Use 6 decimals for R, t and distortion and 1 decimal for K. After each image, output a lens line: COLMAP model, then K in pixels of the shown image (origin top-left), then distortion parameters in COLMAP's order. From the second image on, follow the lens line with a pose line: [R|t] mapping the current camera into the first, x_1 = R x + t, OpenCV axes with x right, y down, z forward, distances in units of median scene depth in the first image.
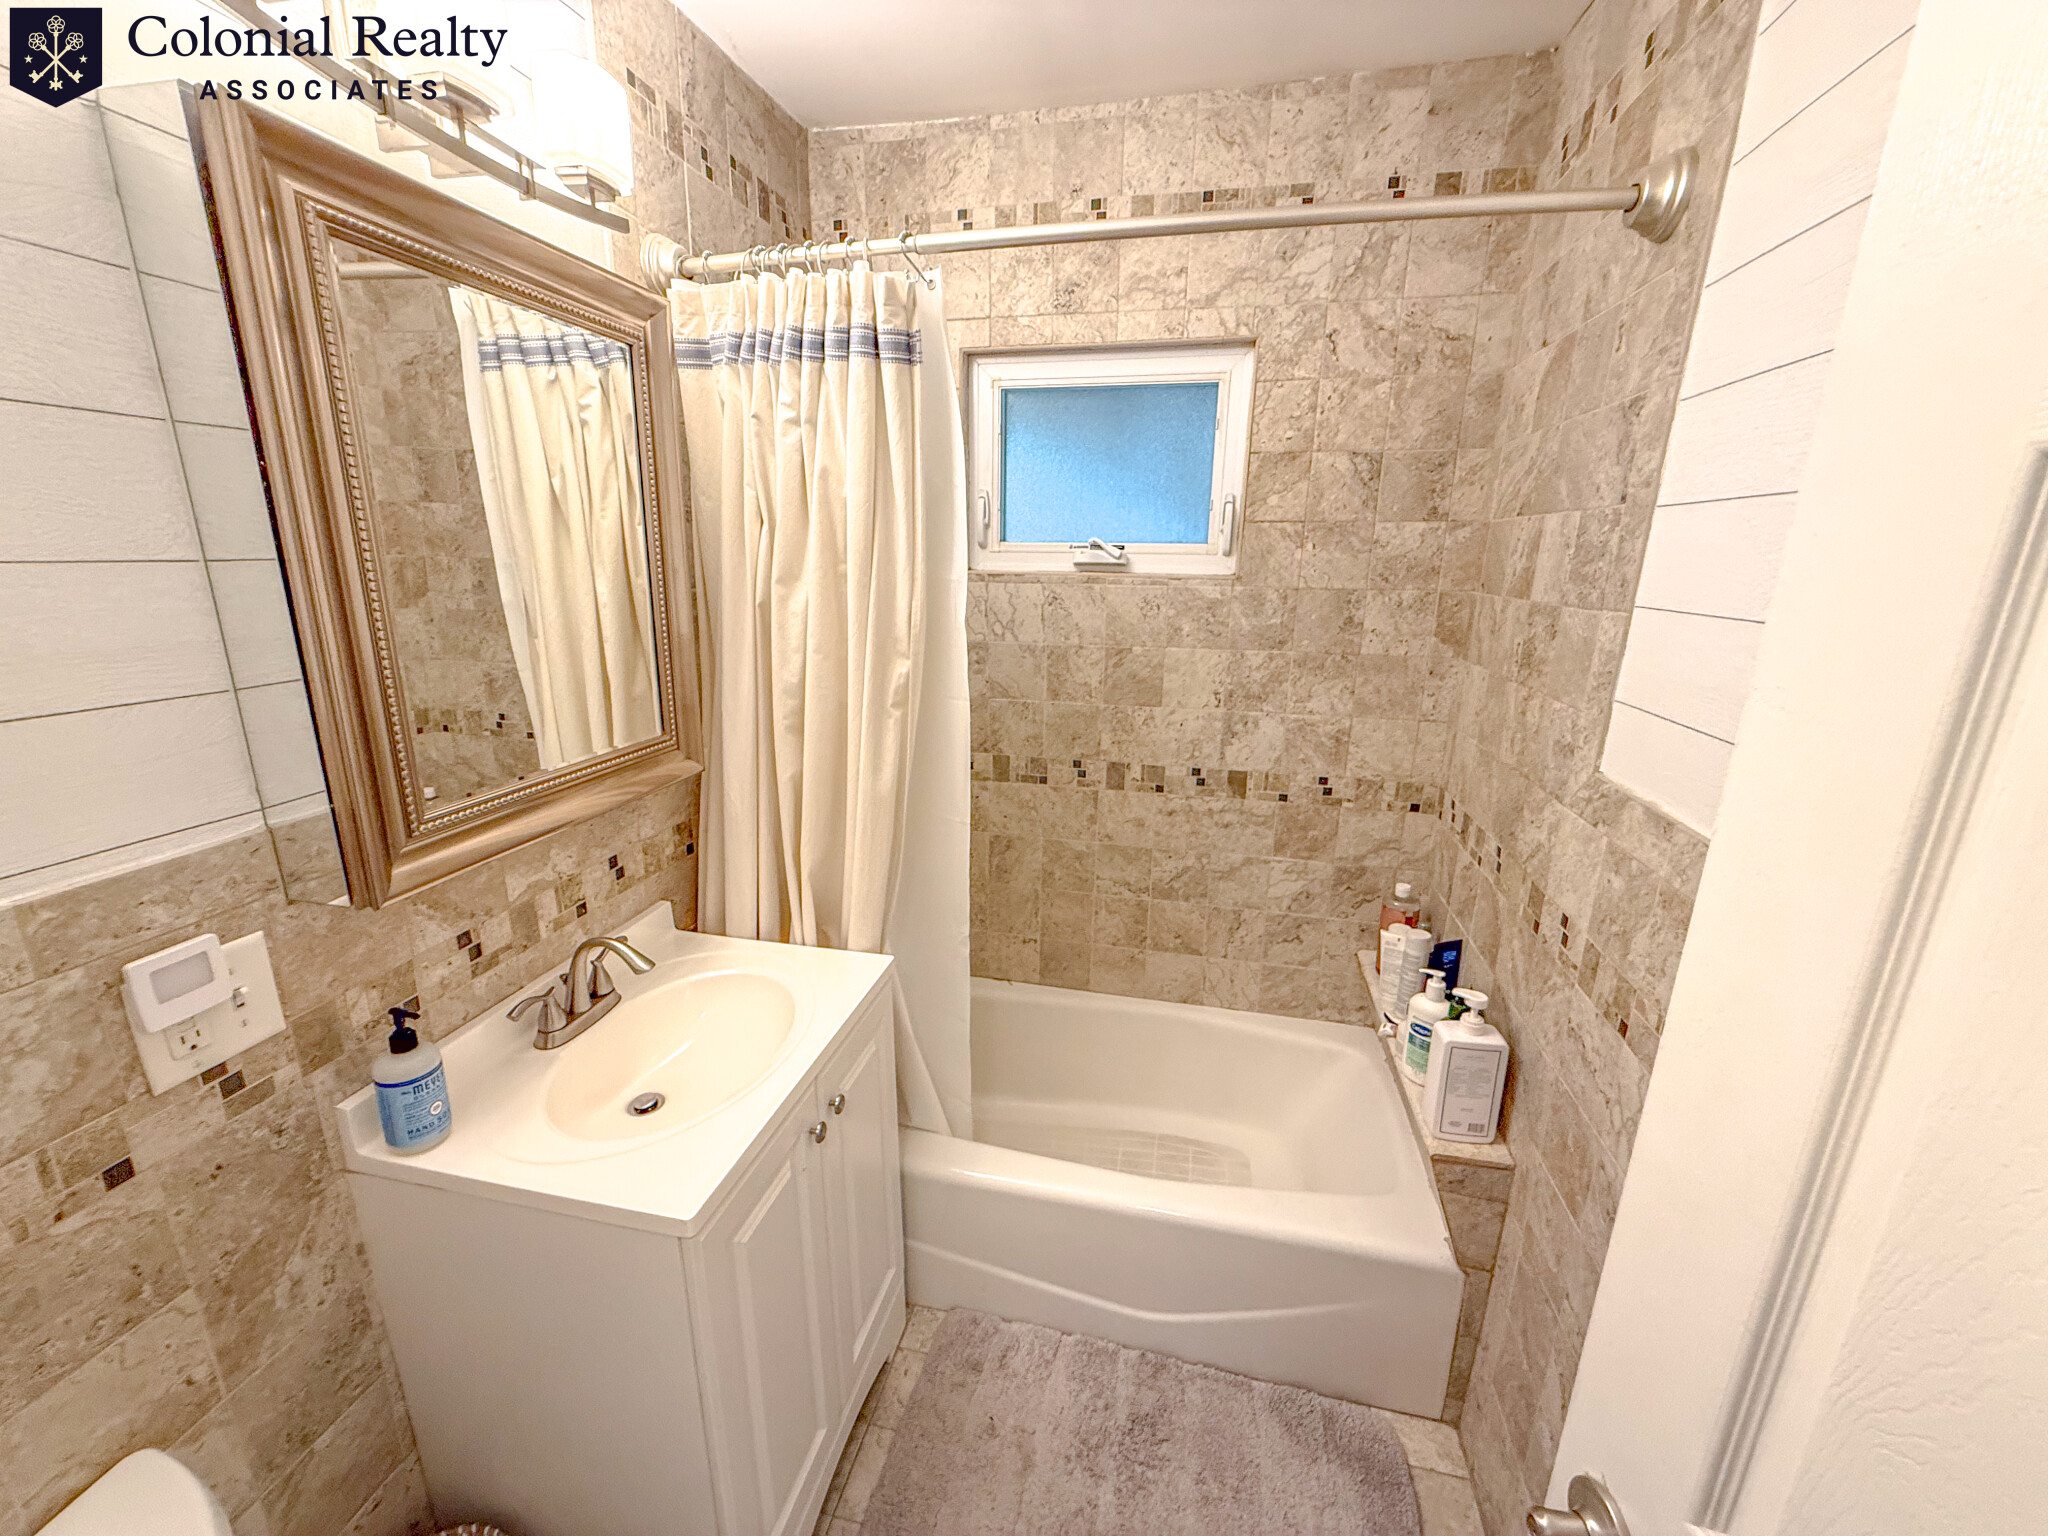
lens RADIAL K [[811.6, 0, 1021.1], [0, 811.6, 765.8], [0, 0, 1]] dist [0.003473, 0.000016]
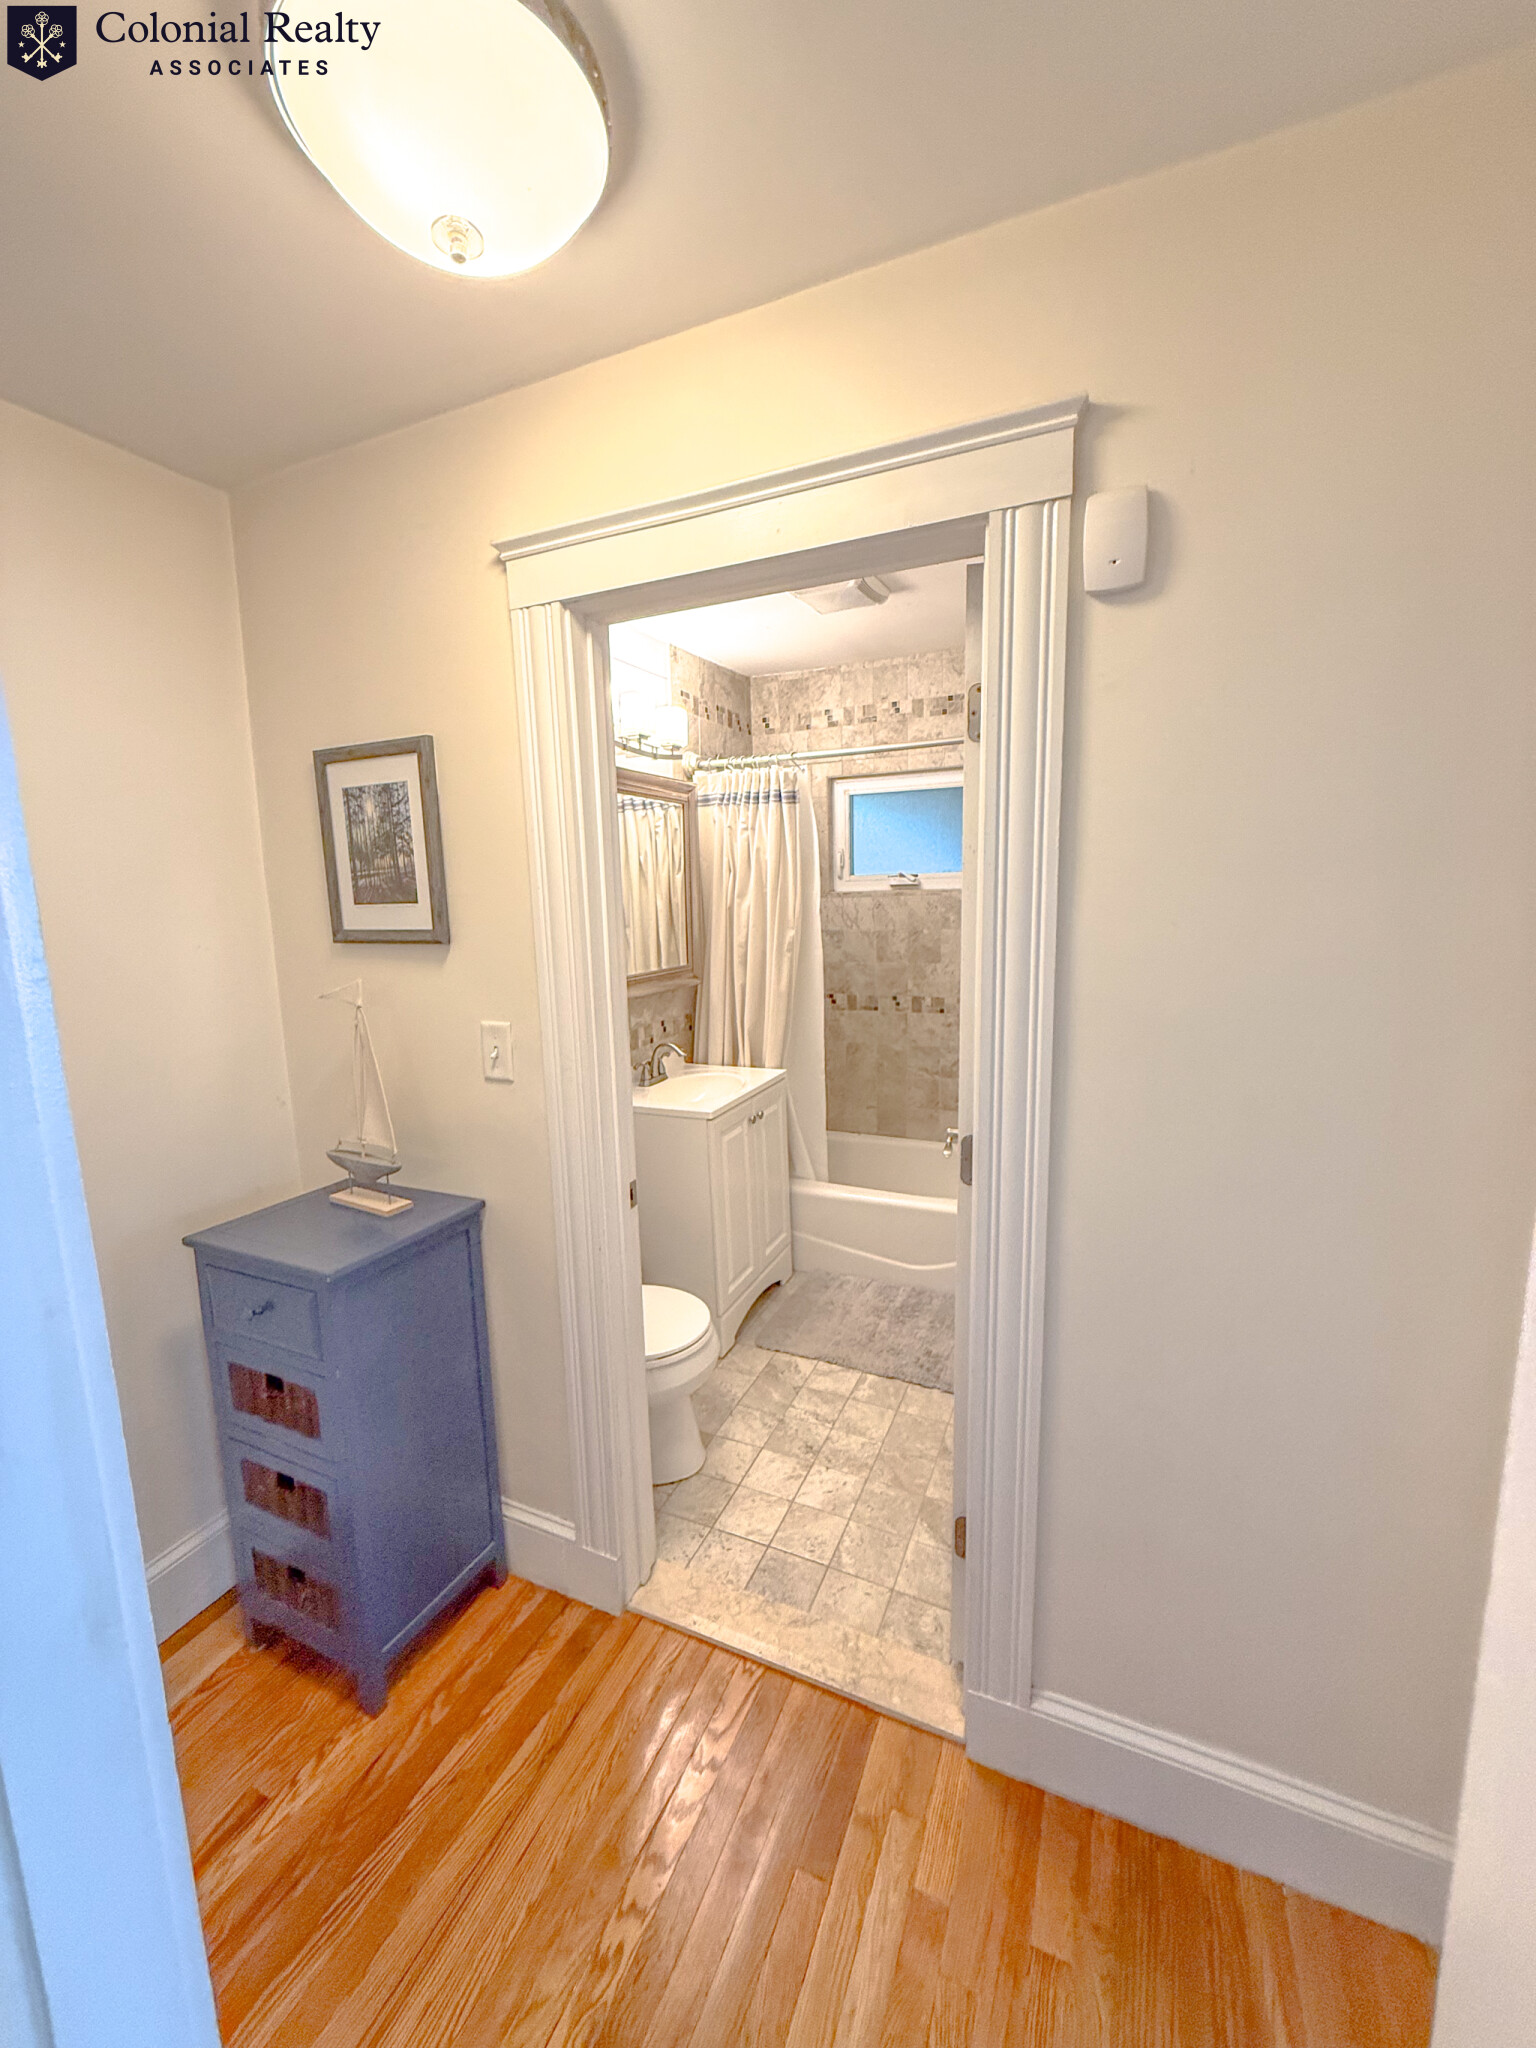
lens RADIAL K [[811.6, 0, 769.0], [0, 811.6, 1015.2], [0, 0, 1]] dist [0.003473, 0.000016]
pose [[0.979464, -0.007691, -0.201472, 0.203219], [-0.012800, 0.994884, -0.100207, 0.275729], [0.201212, 0.100728, 0.974355, -0.971552]]
